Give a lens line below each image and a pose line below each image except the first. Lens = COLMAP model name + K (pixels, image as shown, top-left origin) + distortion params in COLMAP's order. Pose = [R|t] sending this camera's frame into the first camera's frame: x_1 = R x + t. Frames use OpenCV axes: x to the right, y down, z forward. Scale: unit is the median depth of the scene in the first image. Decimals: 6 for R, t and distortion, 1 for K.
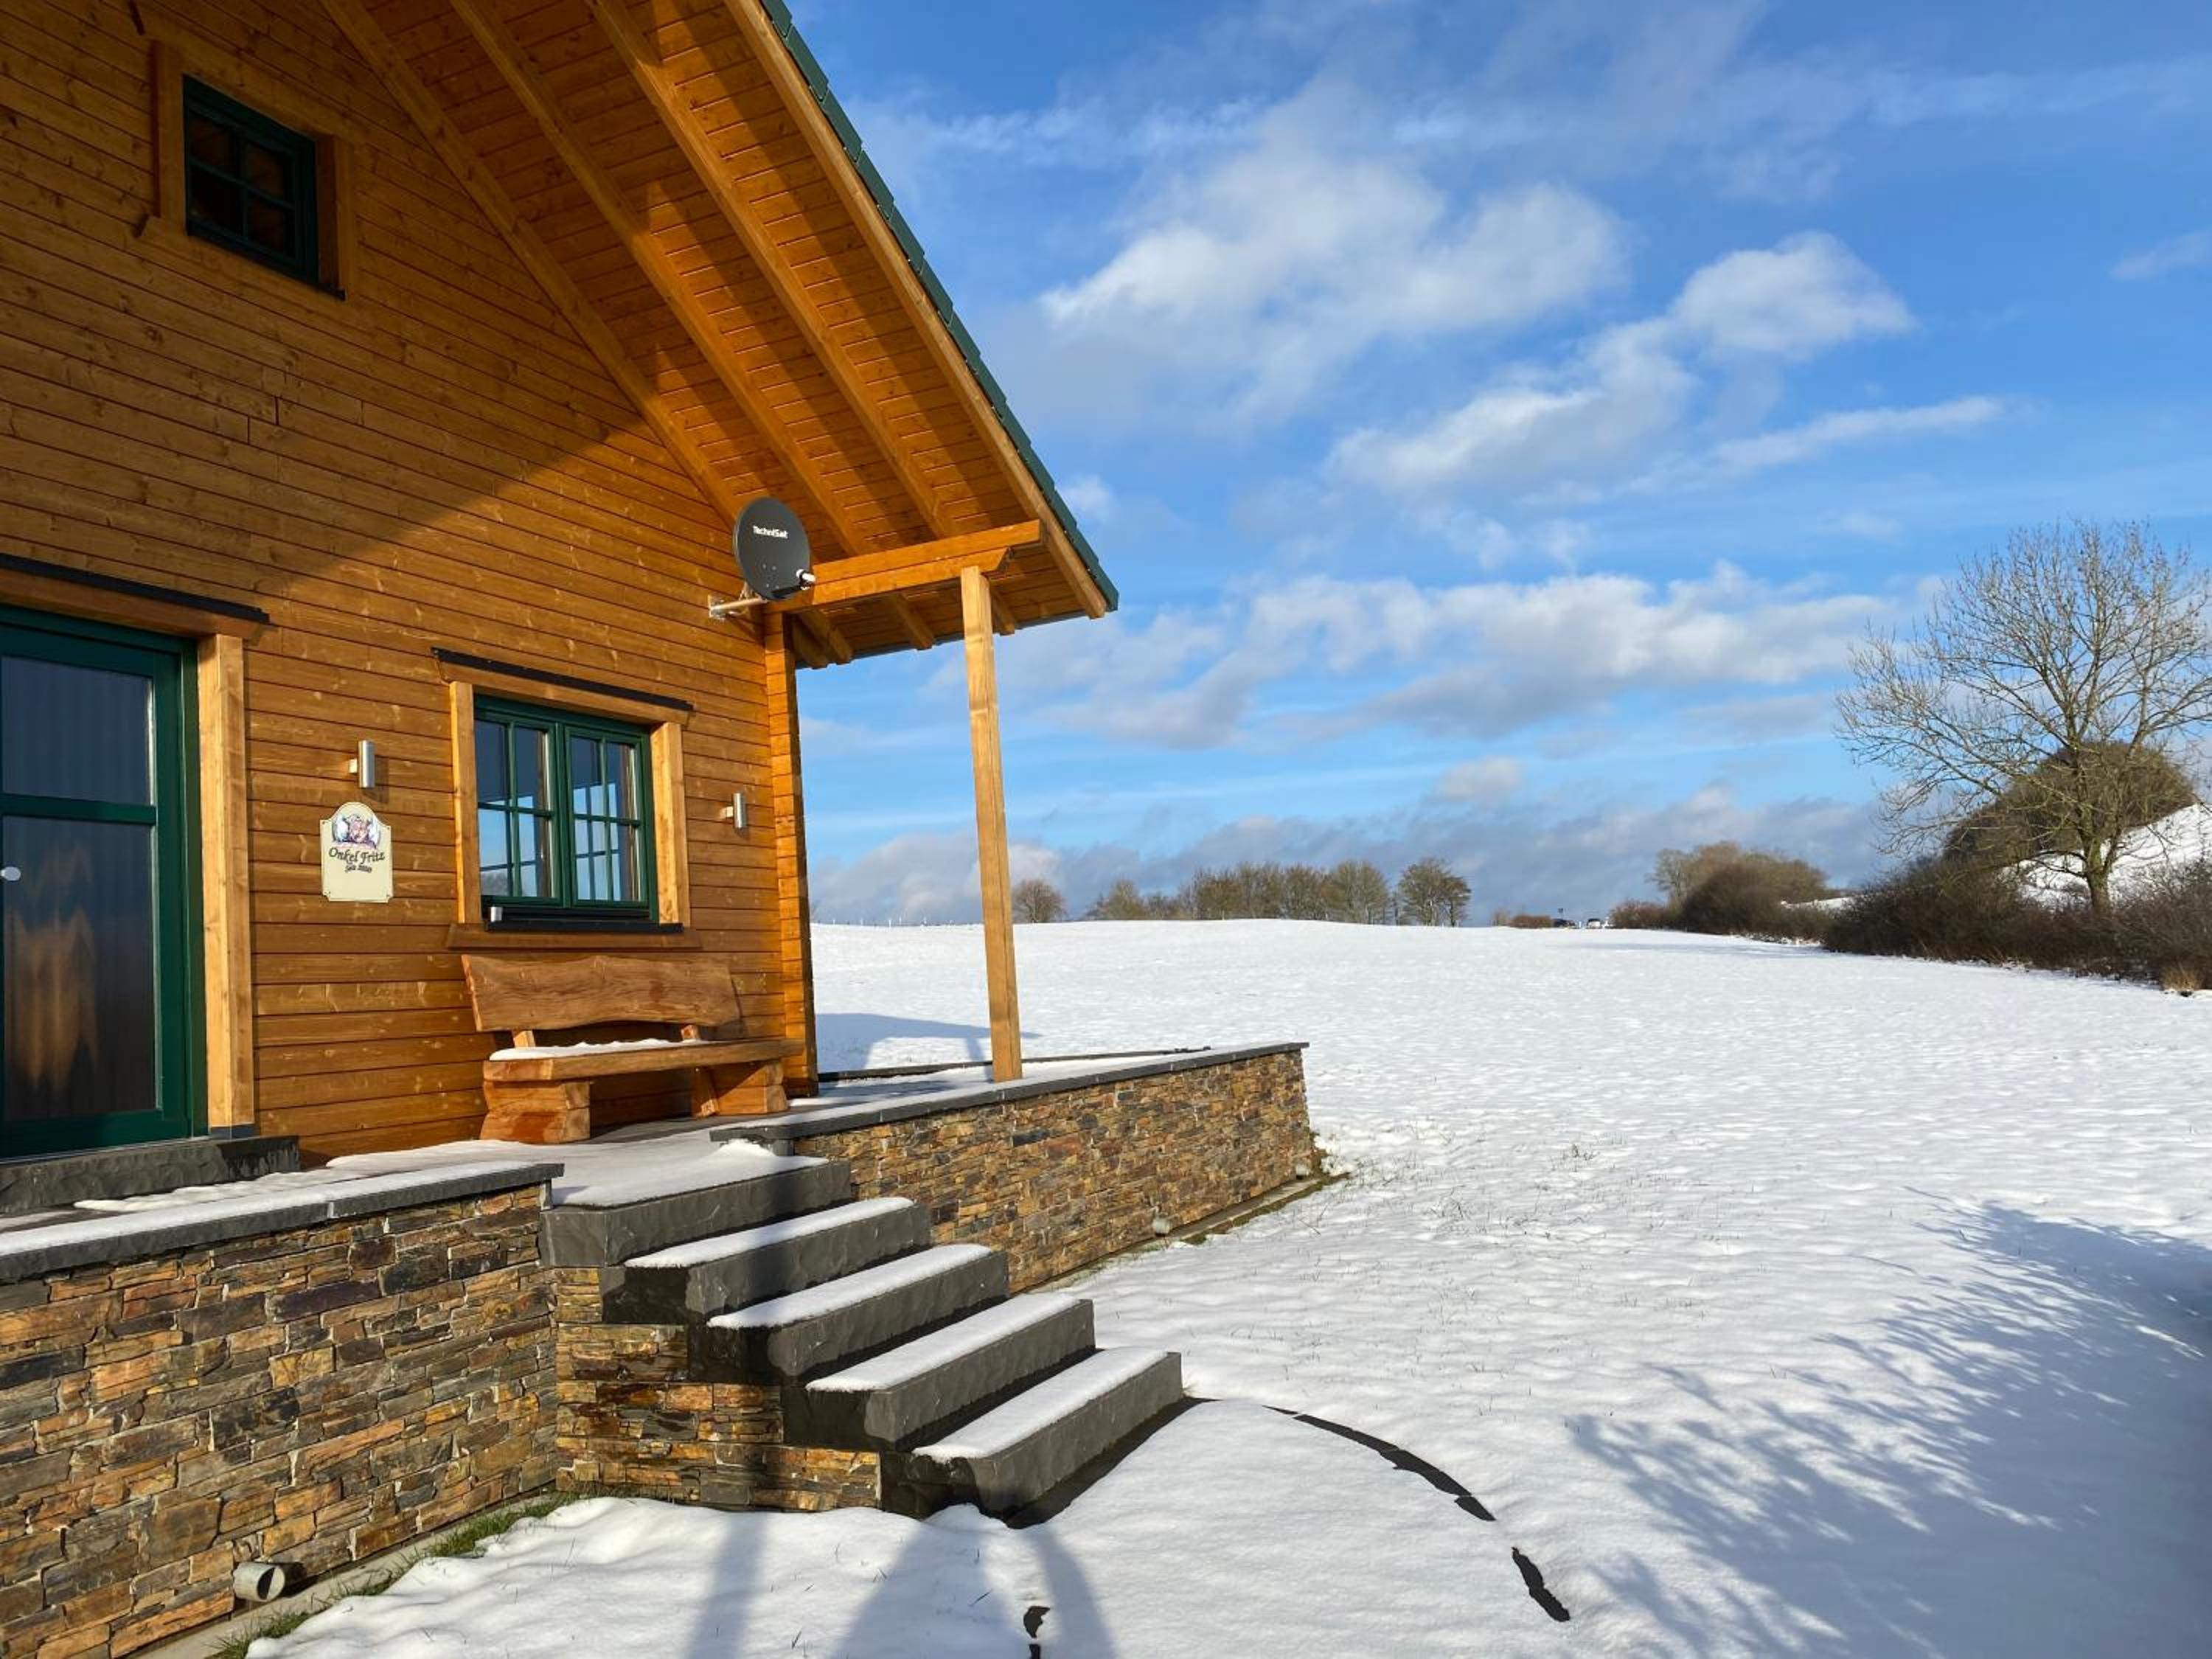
lens RADIAL K [[1799.9, 0, 1106.0], [0, 1799.9, 829.5], [0, 0, 1]] dist [0.006456, 0.003082]
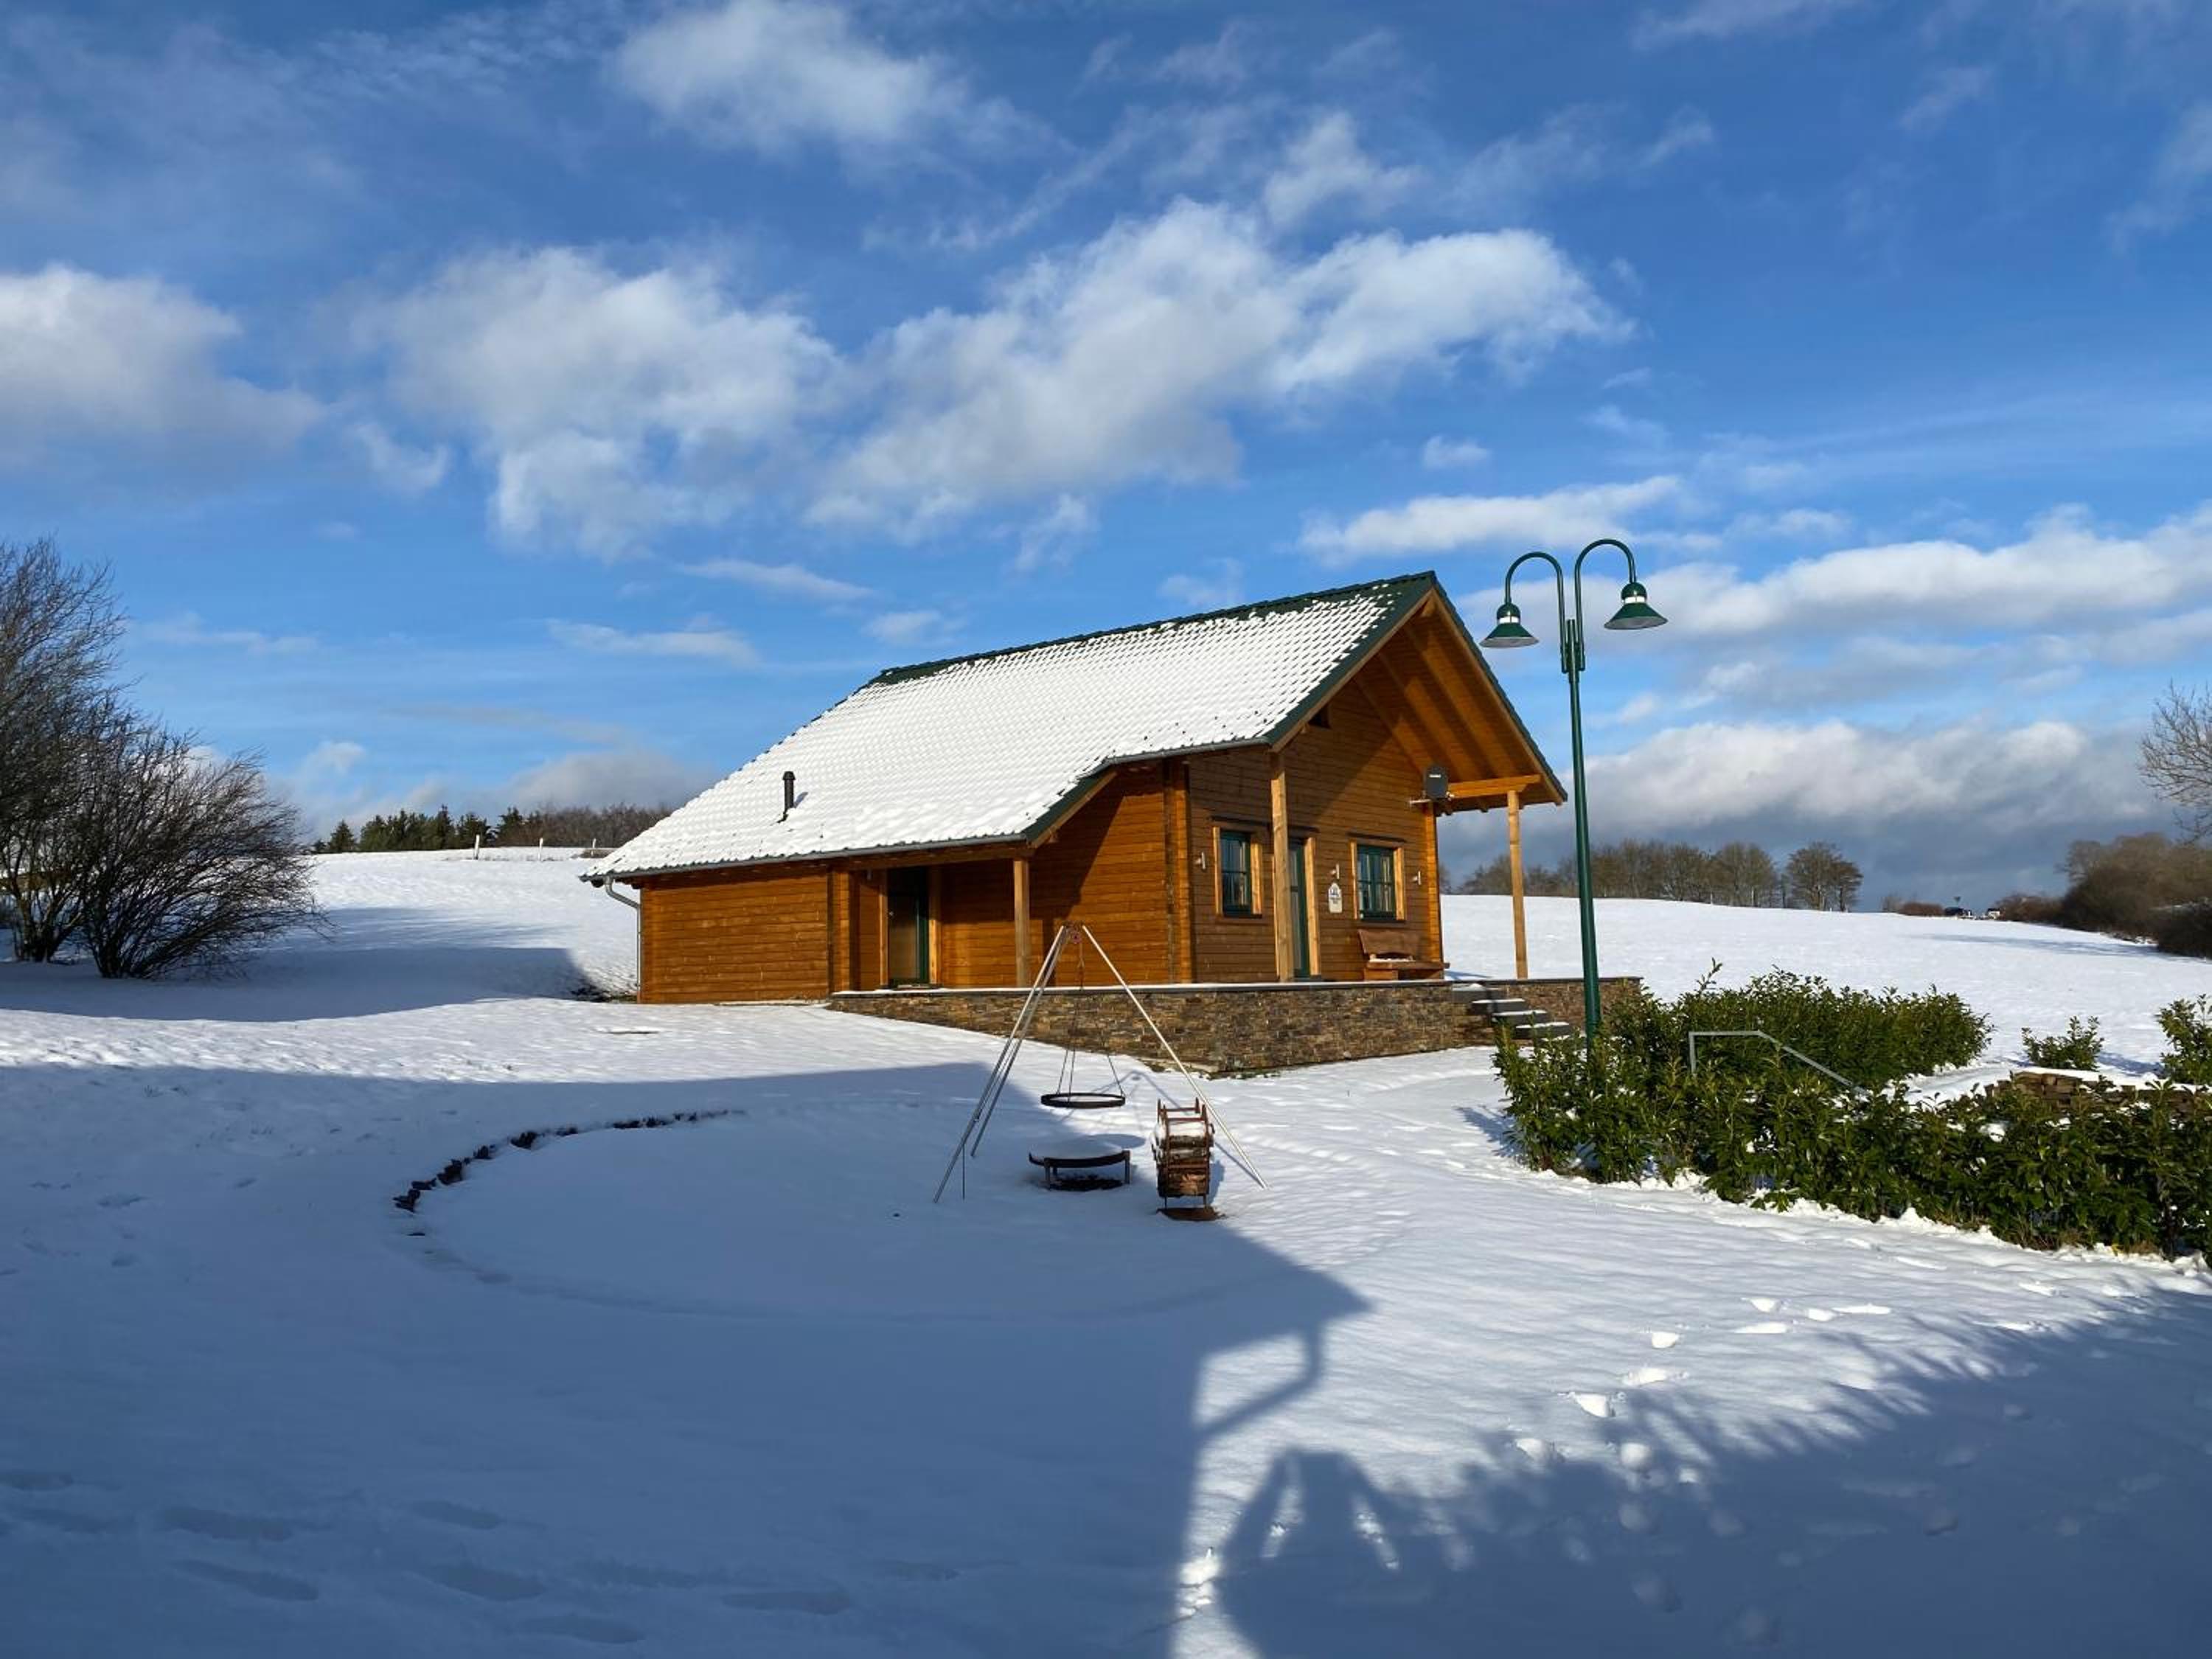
lens RADIAL K [[1421.5, 0, 1106.0], [0, 1421.5, 829.5], [0, 0, 1]] dist [0.003005, 0.000373]
pose [[0.962430, 0.028292, -0.270050, -0.097741], [-0.025994, 0.999589, 0.012083, -0.114431], [0.270281, -0.004609, 0.962770, -1.404538]]
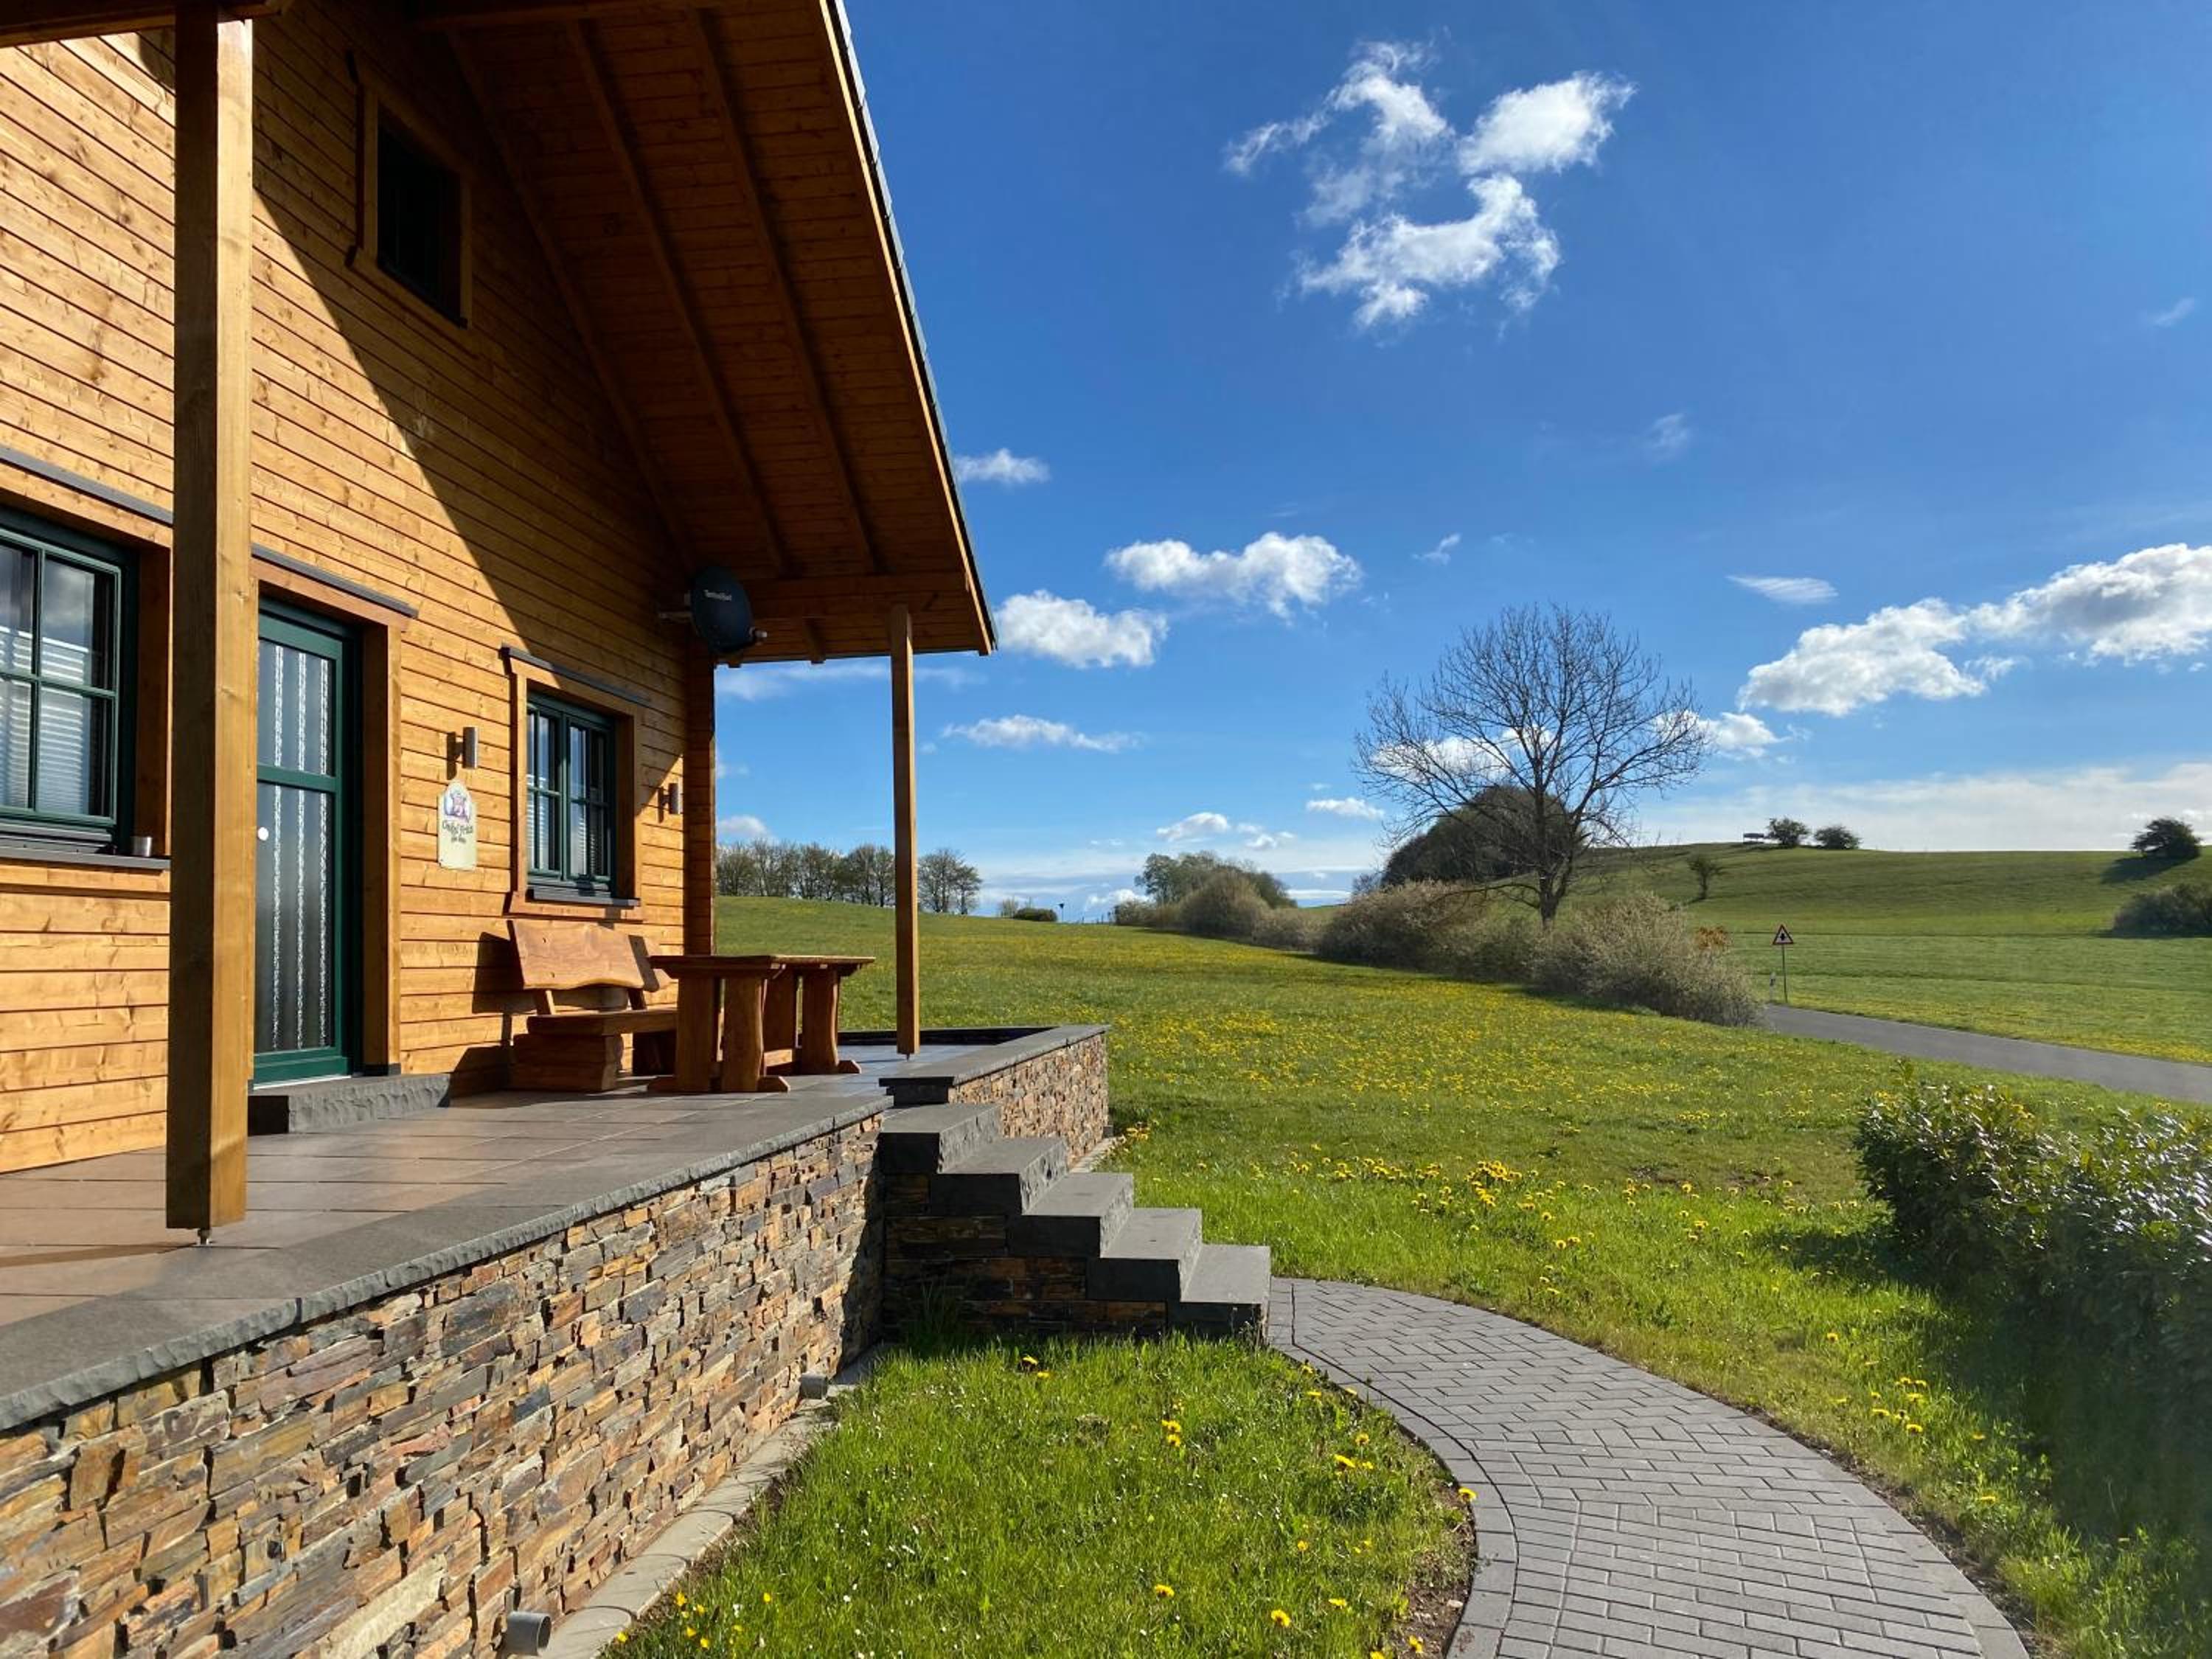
lens RADIAL K [[1799.9, 0, 1106.0], [0, 1799.9, 829.5], [0, 0, 1]] dist [0.006456, 0.003082]
pose [[0.949837, 0.066029, 0.305694, -0.286173], [-0.069148, 0.997606, -0.000626, -0.008938], [-0.305004, -0.020544, 0.952129, -0.146330]]
